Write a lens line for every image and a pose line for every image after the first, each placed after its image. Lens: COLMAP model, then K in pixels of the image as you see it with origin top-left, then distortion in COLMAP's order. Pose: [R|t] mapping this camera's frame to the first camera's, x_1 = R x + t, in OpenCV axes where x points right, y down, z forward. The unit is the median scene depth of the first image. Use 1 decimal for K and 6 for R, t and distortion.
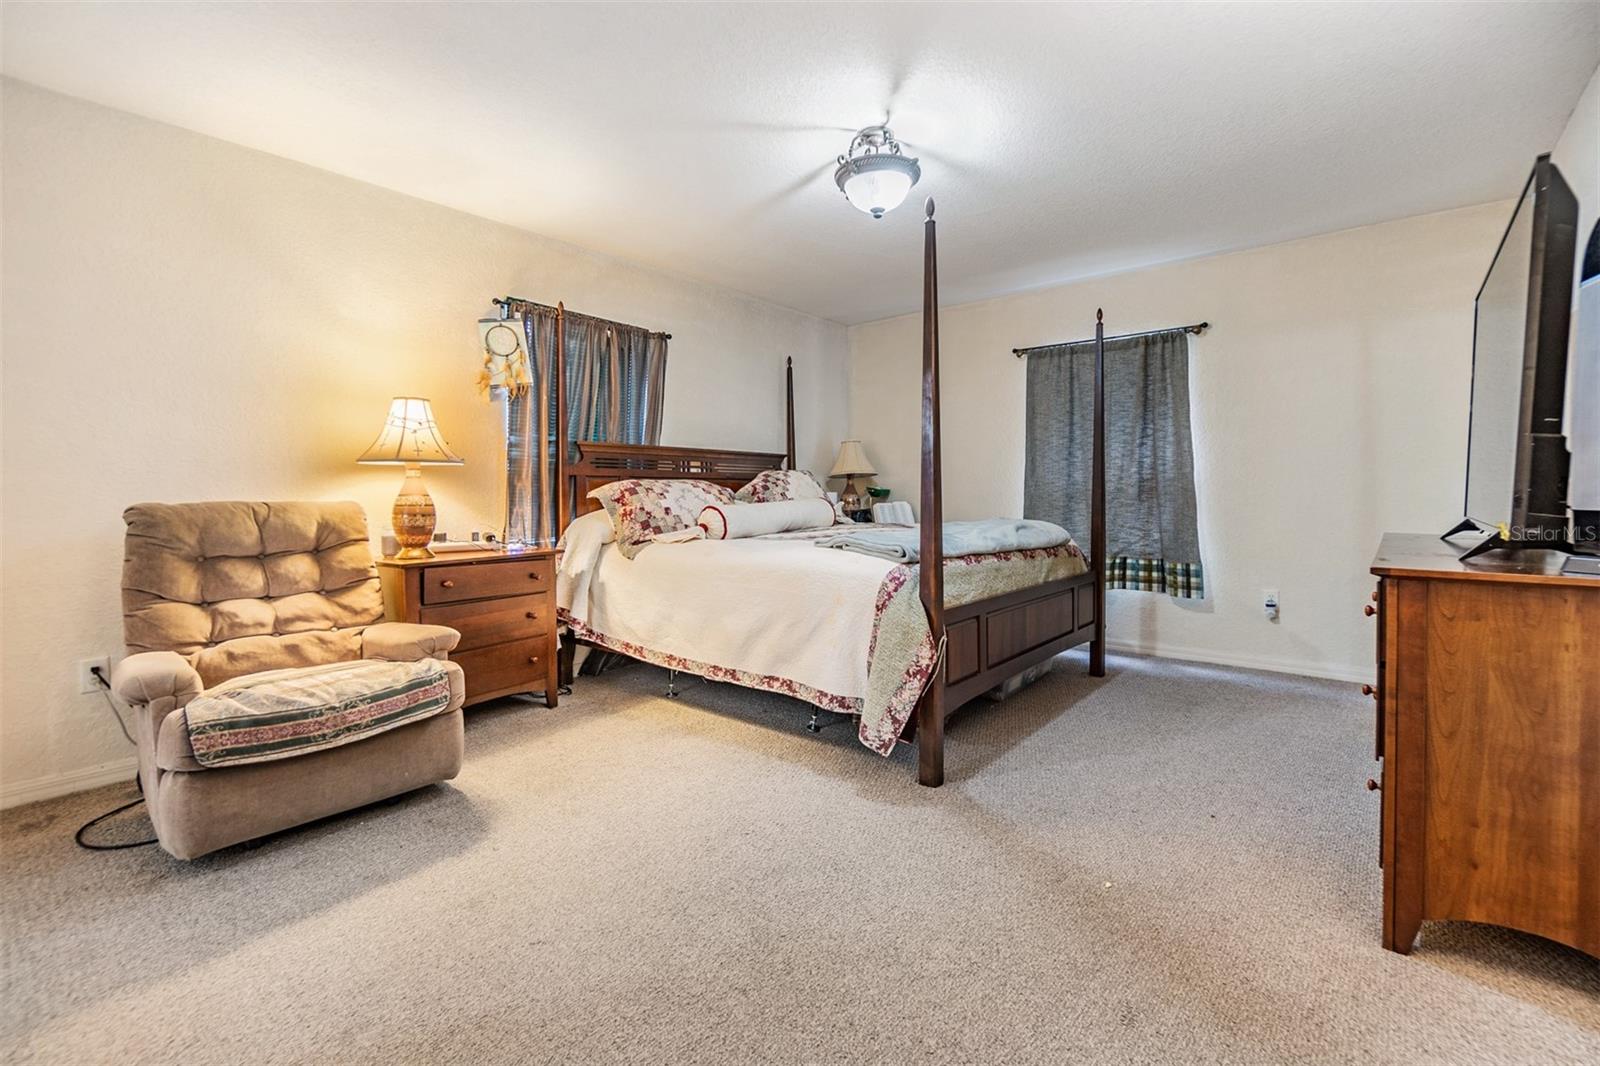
lens RADIAL K [[699.6, 0, 821.9], [0, 699.6, 515.1], [0, 0, 1]] dist [0.015678, -0.000282]
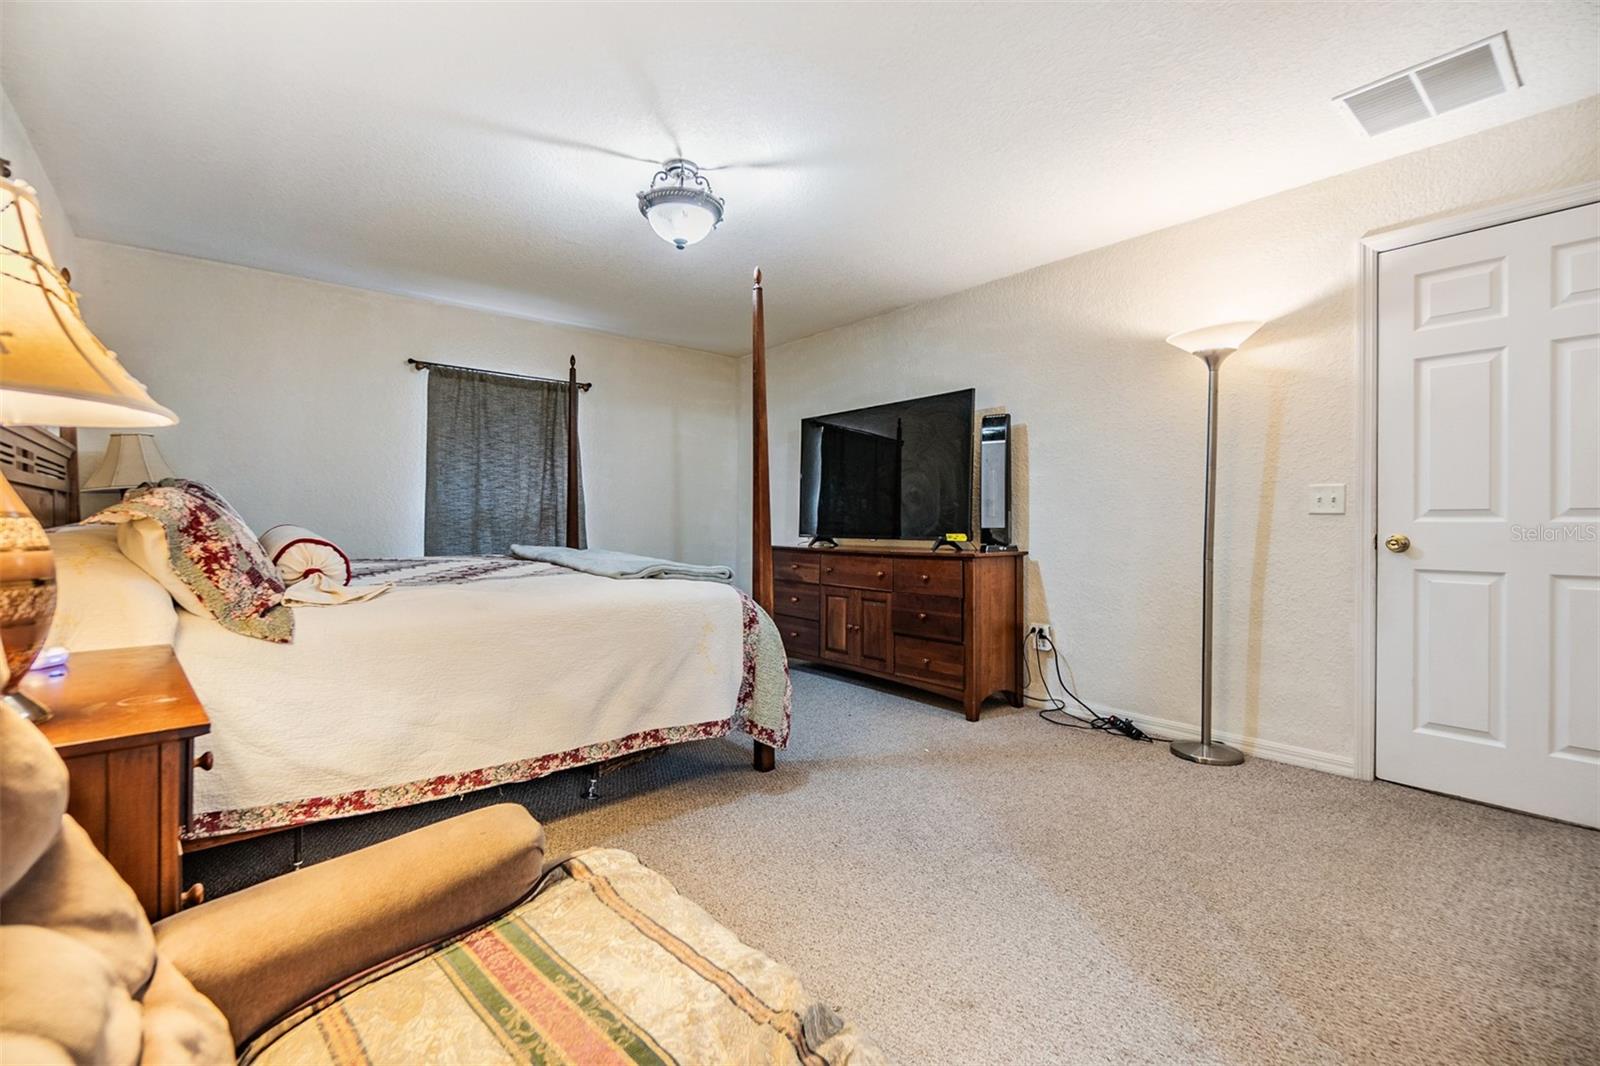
lens RADIAL K [[696.5, 0, 762.3], [0, 696.5, 525.8], [0, 0, 1]] dist [-0.001059, 0.000053]
pose [[0.211461, -0.001227, 0.977386, -0.755821], [0.028512, 0.999581, -0.004913, -0.011828], [-0.976971, 0.028906, 0.211407, 0.581183]]
